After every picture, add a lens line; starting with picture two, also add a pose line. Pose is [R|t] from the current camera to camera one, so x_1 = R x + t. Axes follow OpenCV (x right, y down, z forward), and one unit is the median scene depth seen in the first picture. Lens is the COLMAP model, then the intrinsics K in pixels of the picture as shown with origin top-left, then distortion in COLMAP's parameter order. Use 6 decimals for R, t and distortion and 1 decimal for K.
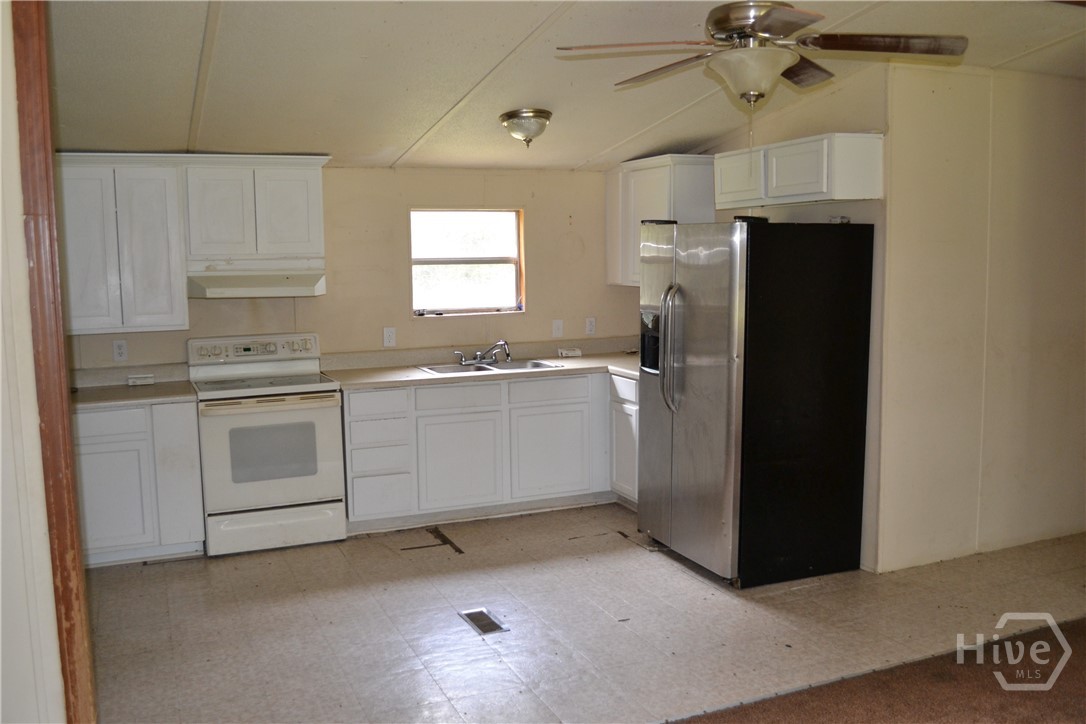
lens RADIAL K [[985.7, 0, 543.0], [0, 985.7, 362.0], [0, 0, 1]] dist [-0.068891, -0.003193]
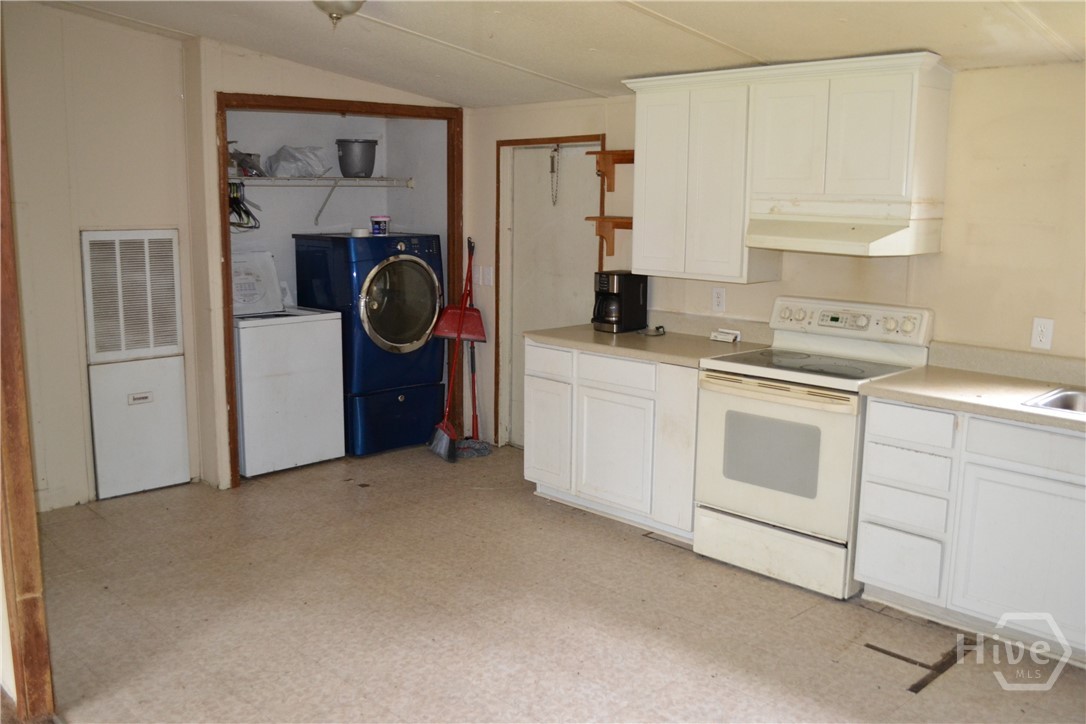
lens RADIAL K [[985.7, 0, 543.0], [0, 985.7, 362.0], [0, 0, 1]] dist [-0.068891, -0.003193]
pose [[0.342614, 0.175827, -0.922876, 0.350403], [-0.119399, 0.982514, 0.142863, -0.064999], [0.931858, 0.061244, 0.357617, 0.537196]]
